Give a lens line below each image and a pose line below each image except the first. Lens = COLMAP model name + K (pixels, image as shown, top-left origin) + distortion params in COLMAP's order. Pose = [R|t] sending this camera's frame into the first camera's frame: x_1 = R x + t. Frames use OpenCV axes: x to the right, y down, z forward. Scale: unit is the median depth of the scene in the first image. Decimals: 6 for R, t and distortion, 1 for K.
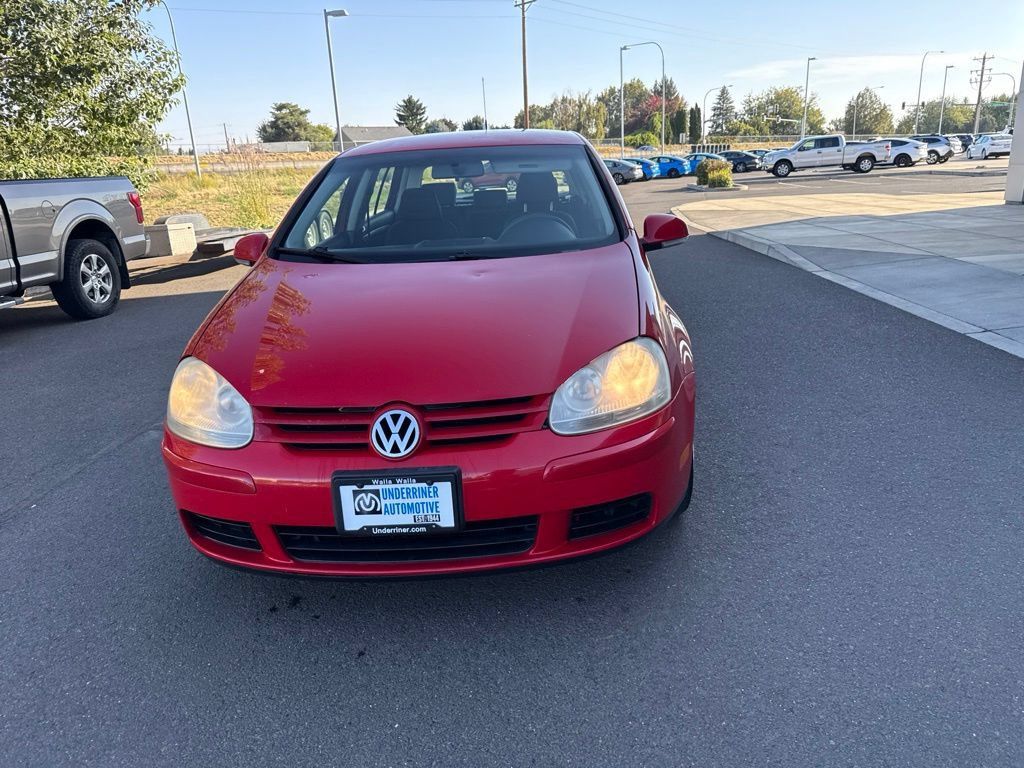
lens RADIAL K [[727.7, 0, 516.5], [0, 727.7, 383.6], [0, 0, 1]] dist [0.032215, -0.044102]
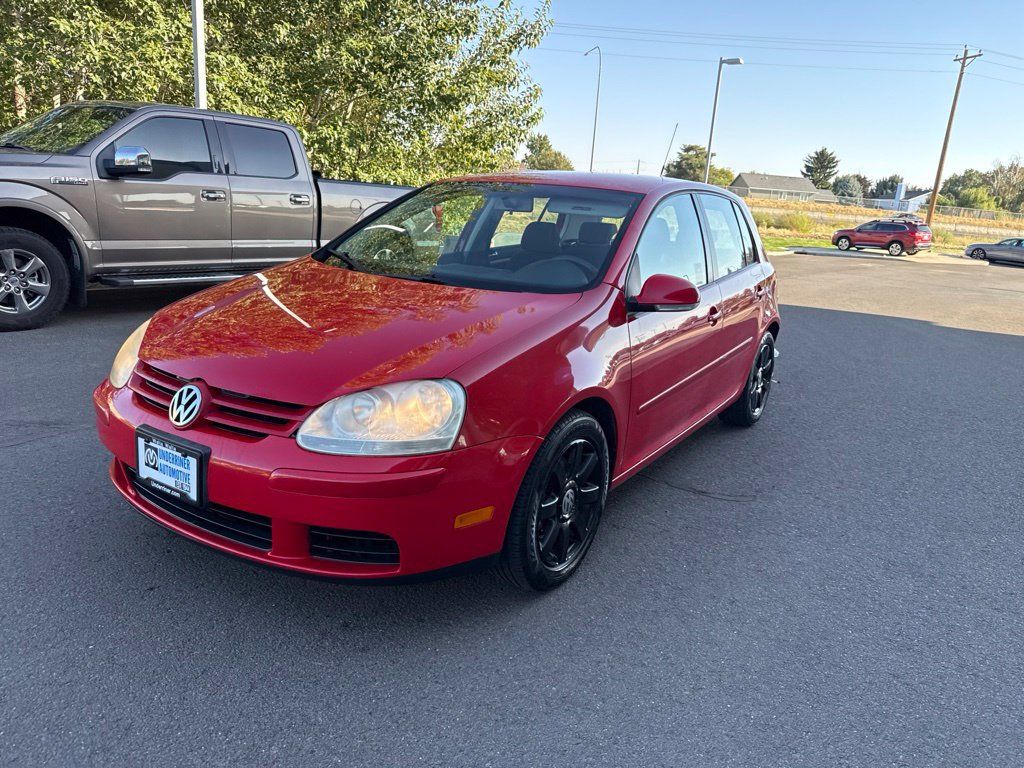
lens RADIAL K [[727.7, 0, 513.7], [0, 727.7, 379.0], [0, 0, 1]] dist [0.032215, -0.044102]
pose [[0.861445, 0.226144, -0.454720, 0.747933], [-0.252686, 0.967545, 0.002484, -0.098460], [0.440524, 0.112761, 0.890631, 0.205580]]
